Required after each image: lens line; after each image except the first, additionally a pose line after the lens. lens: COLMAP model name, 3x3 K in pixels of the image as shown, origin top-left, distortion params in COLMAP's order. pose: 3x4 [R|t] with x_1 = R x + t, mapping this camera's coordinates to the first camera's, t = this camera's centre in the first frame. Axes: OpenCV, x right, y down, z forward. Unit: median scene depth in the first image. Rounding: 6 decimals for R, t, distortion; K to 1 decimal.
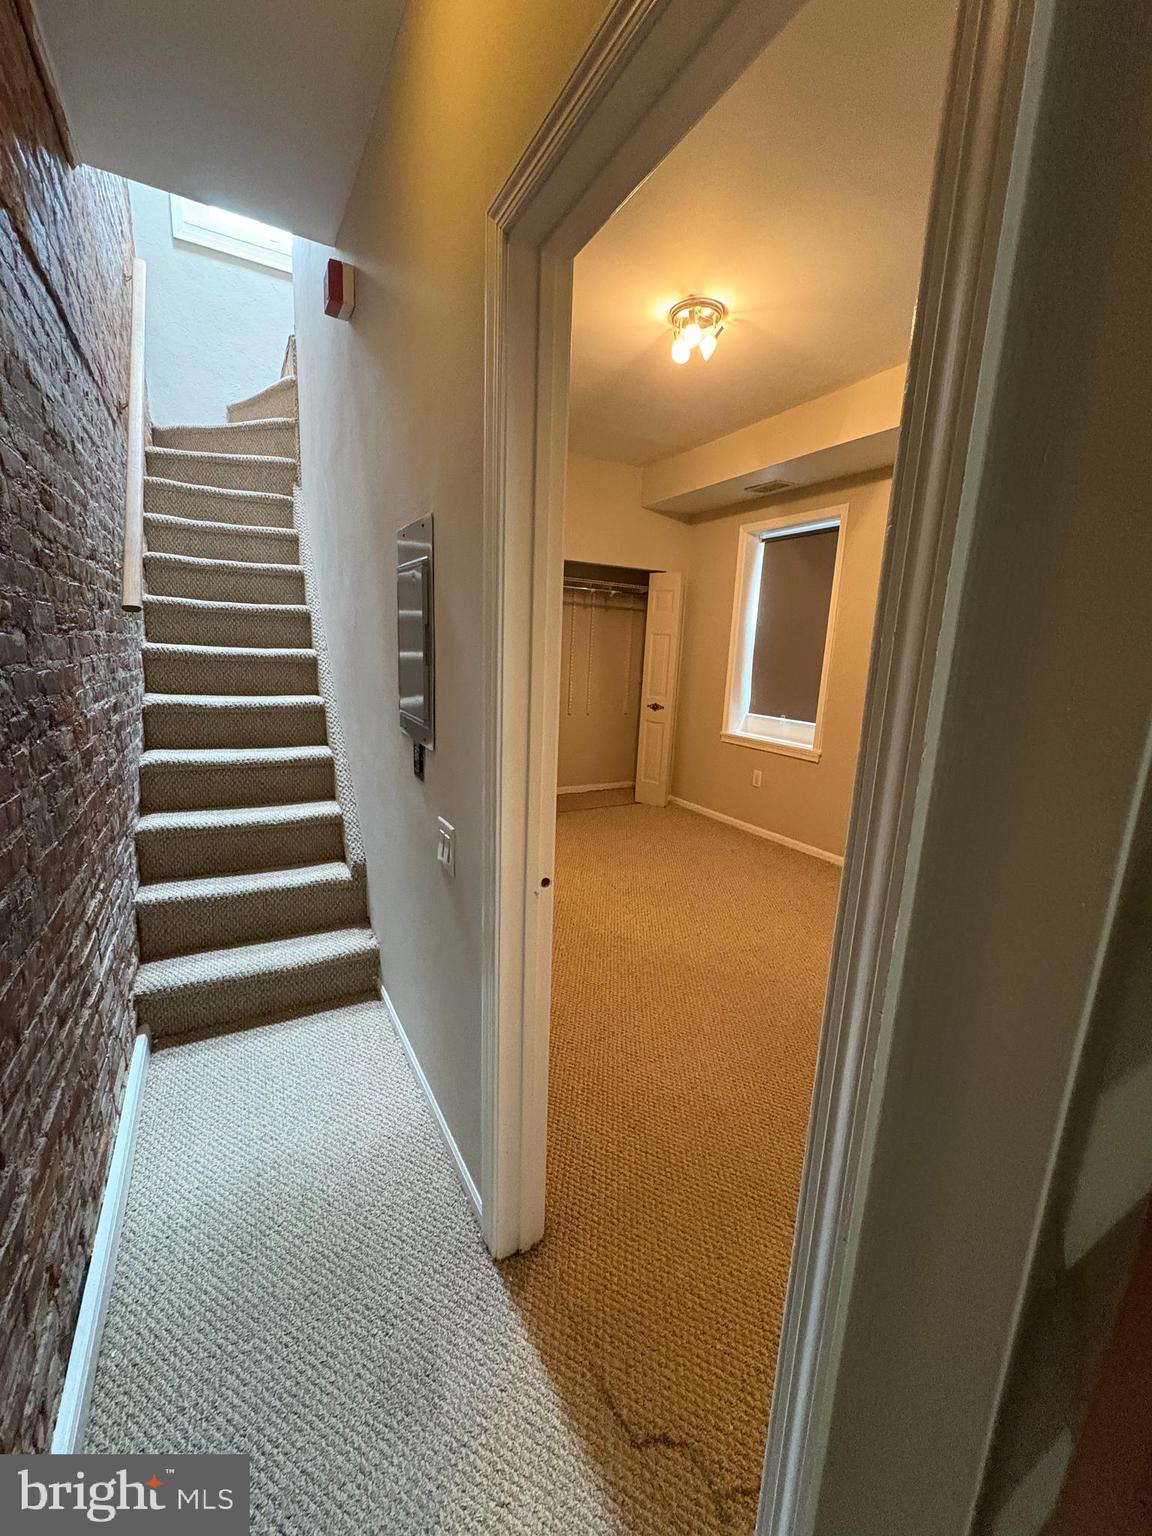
lens RADIAL K [[614.8, 0, 577.7], [0, 614.8, 766.4], [0, 0, 1]] dist [0.000490, -0.000285]
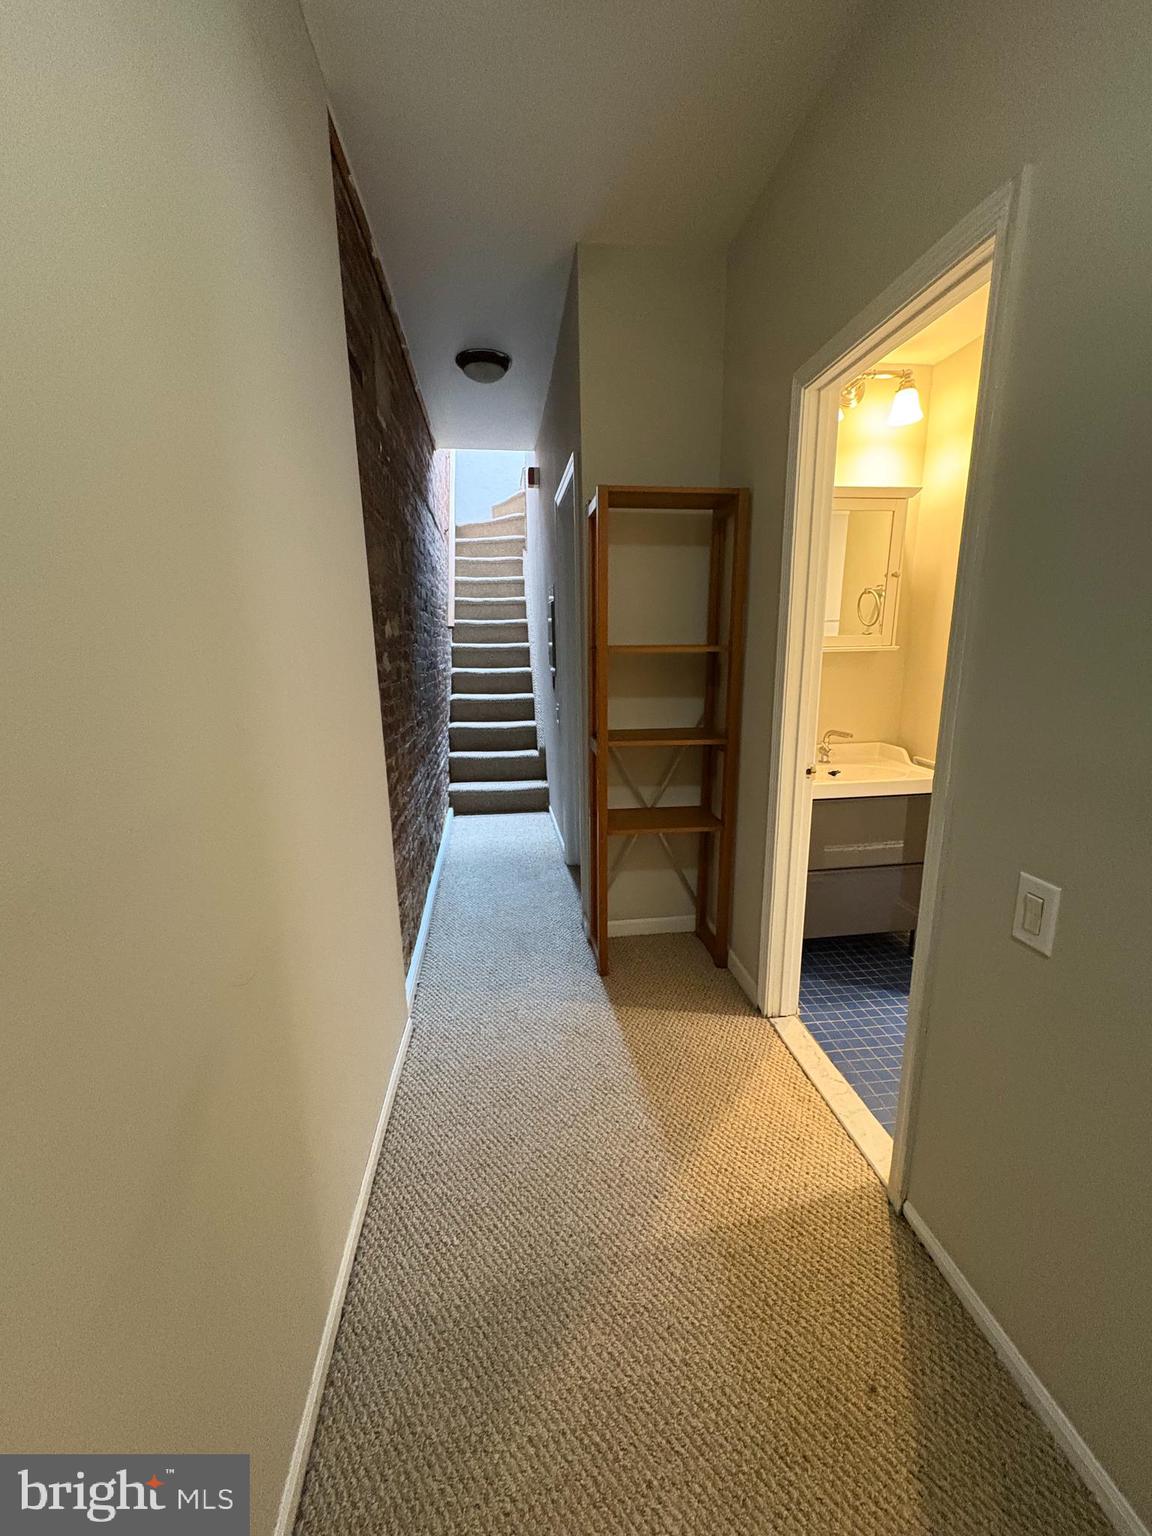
lens RADIAL K [[614.8, 0, 575.8], [0, 614.8, 767.7], [0, 0, 1]] dist [0.000490, -0.000285]
pose [[0.926408, 0.024527, -0.375723, 0.312578], [-0.021706, 0.999695, 0.011739, 0.123287], [0.375896, -0.002720, 0.926658, -0.508862]]
